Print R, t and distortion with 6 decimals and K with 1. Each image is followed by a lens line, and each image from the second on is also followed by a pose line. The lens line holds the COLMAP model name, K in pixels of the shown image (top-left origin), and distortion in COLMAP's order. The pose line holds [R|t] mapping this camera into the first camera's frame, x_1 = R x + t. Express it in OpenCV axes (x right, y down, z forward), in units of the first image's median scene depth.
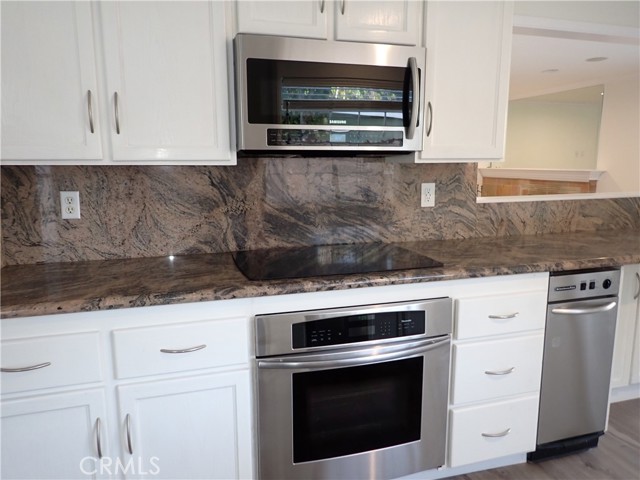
lens RADIAL K [[476.0, 0, 314.9], [0, 476.0, 240.0], [0, 0, 1]] dist [0.009057, -0.005913]
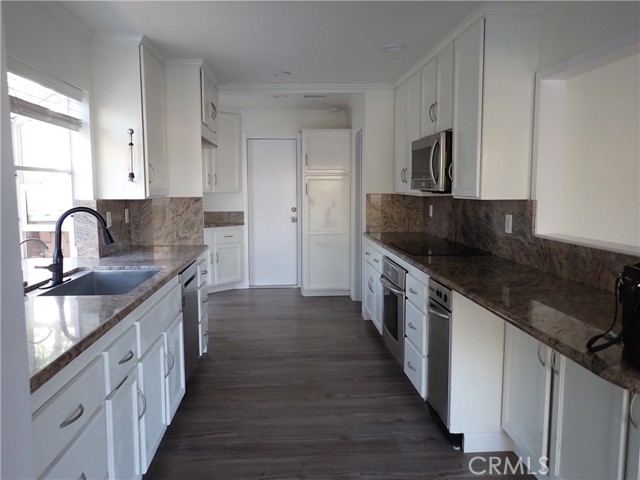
lens RADIAL K [[476.0, 0, 319.8], [0, 476.0, 242.3], [0, 0, 1]] dist [0.009057, -0.005913]
pose [[-0.208301, 0.119802, -0.970700, 1.834375], [-0.160510, 0.974827, 0.154755, -0.187145], [0.964804, 0.188043, -0.183828, 0.864874]]
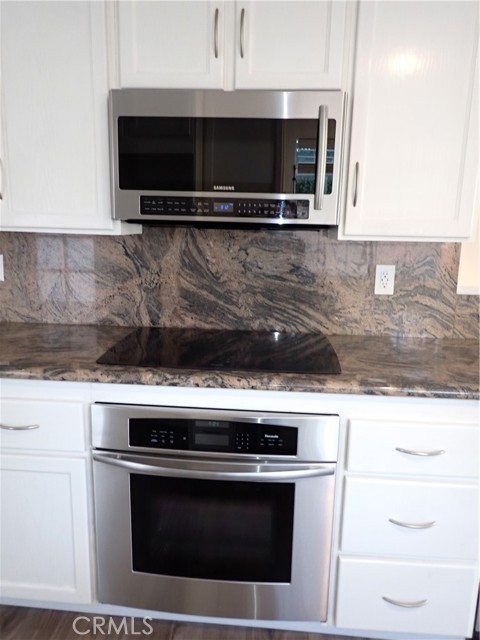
lens RADIAL K [[476.0, 0, 241.7], [0, 476.0, 316.5], [0, 0, 1]] dist [0.009057, -0.005913]
pose [[0.934607, 0.092982, -0.343313, 0.336380], [-0.086301, 0.995664, 0.034725, -0.046159], [0.345053, -0.002826, 0.938579, 0.190108]]
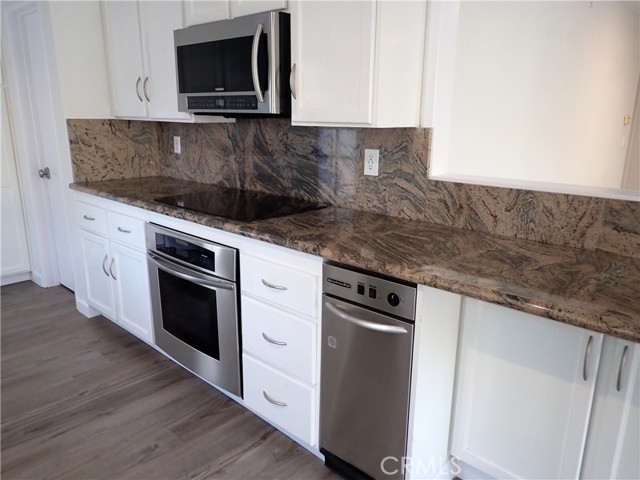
lens RADIAL K [[476.0, 0, 314.2], [0, 476.0, 238.6], [0, 0, 1]] dist [0.009057, -0.005913]
pose [[0.512514, 0.225659, -0.828497, 1.112506], [-0.157789, 0.973171, 0.167454, -0.100897], [0.844057, 0.044905, 0.534370, 0.489287]]
